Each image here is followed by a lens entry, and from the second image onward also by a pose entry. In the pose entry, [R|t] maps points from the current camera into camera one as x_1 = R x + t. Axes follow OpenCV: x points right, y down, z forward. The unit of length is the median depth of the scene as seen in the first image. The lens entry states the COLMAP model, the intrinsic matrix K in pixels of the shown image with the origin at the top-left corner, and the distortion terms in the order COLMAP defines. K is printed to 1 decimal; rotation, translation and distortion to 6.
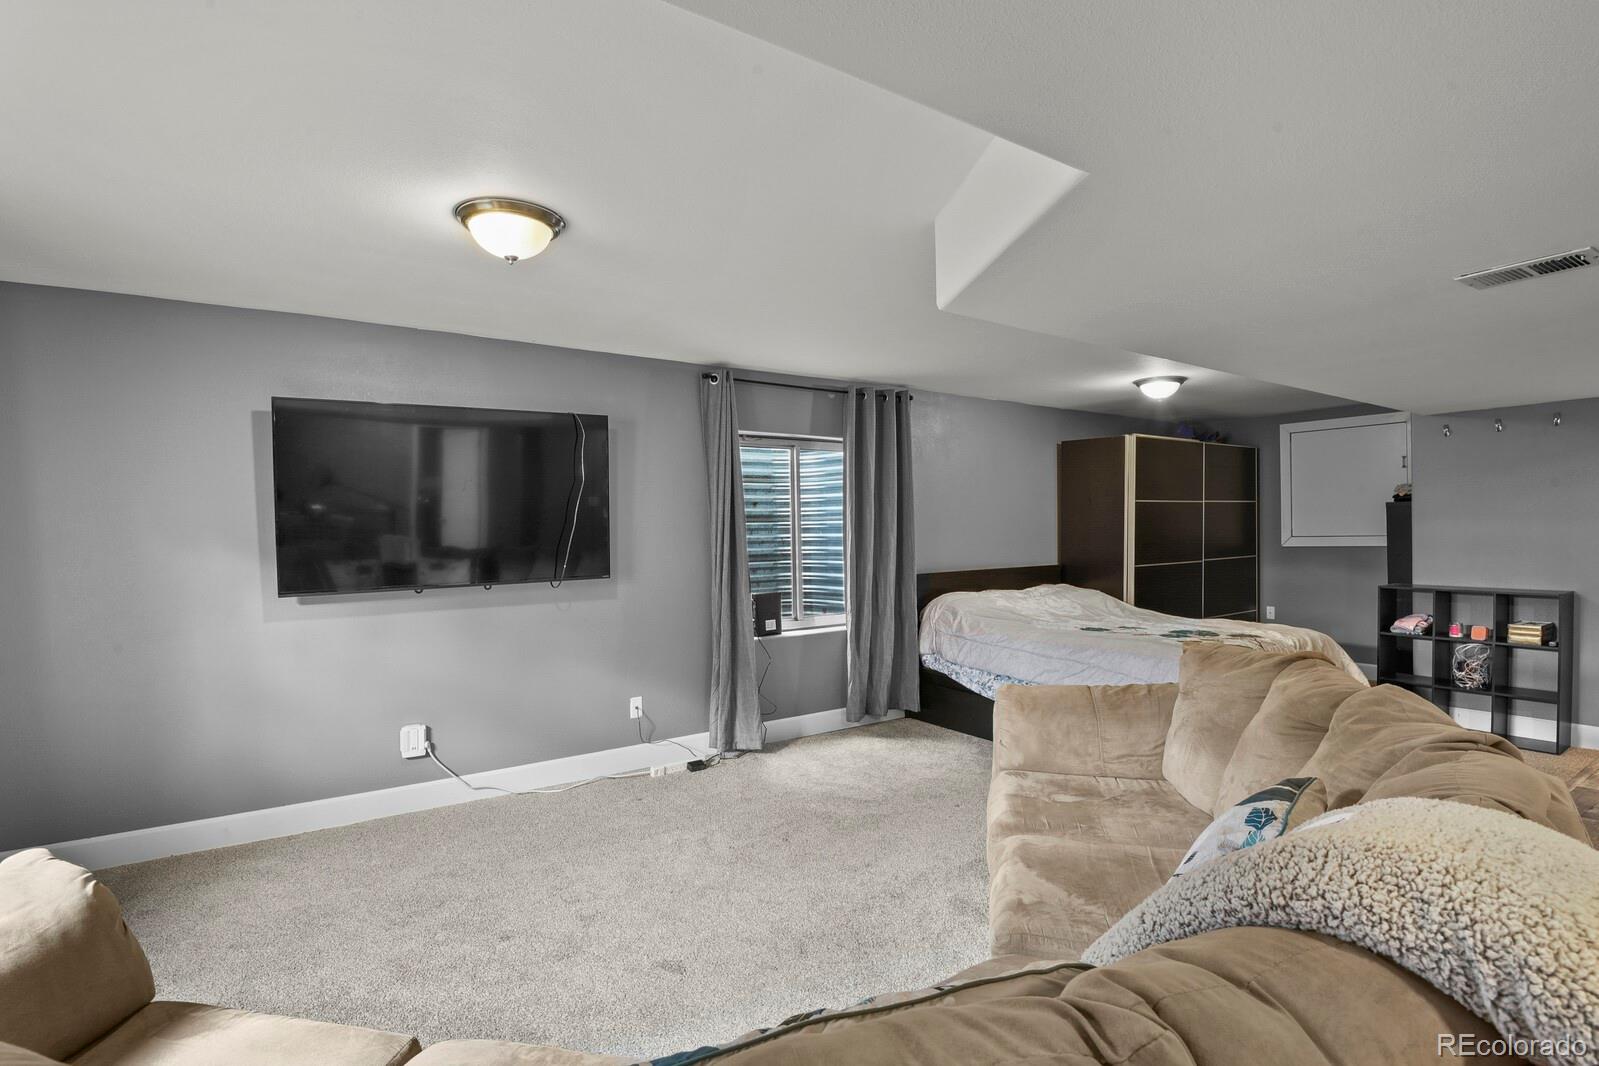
lens RADIAL K [[788.8, 0, 803.7], [0, 788.8, 525.0], [0, 0, 1]] dist [-0.022632, -0.005969]
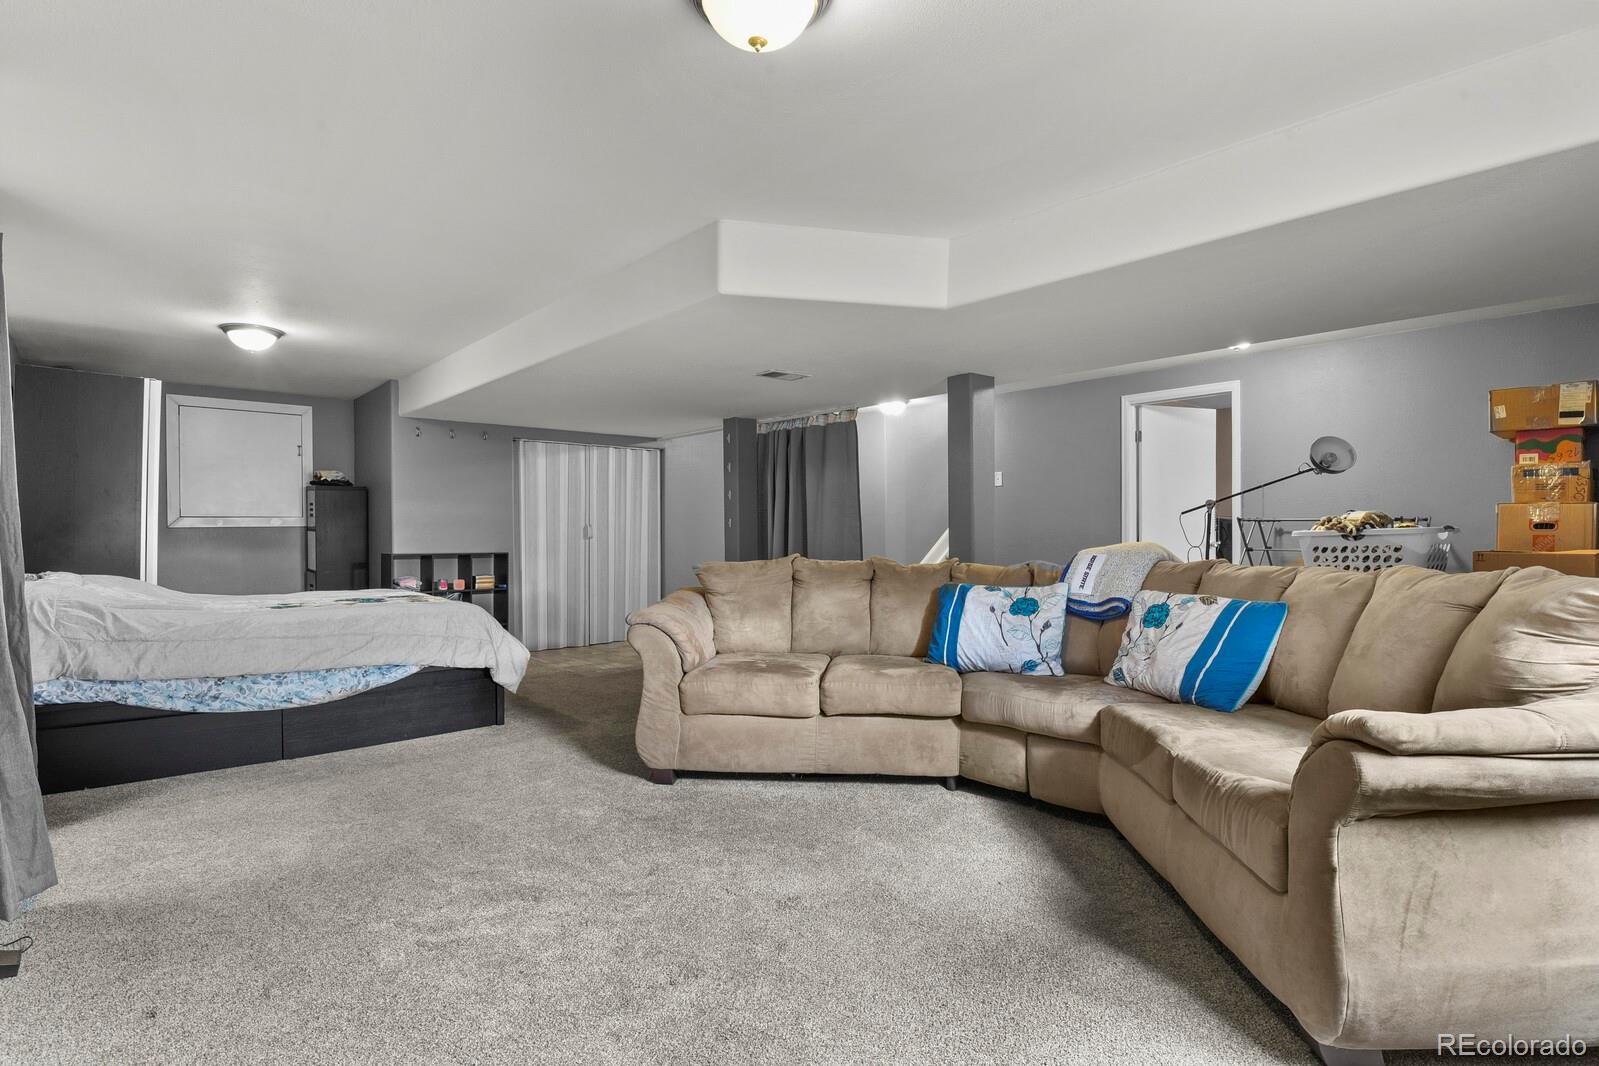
lens RADIAL K [[788.8, 0, 803.7], [0, 788.8, 525.0], [0, 0, 1]] dist [-0.022632, -0.005969]
pose [[-0.075382, 0.016734, 0.997014, -0.501248], [0.011842, 0.999804, -0.015886, 0.063778], [-0.997084, 0.010609, -0.075566, 0.493966]]
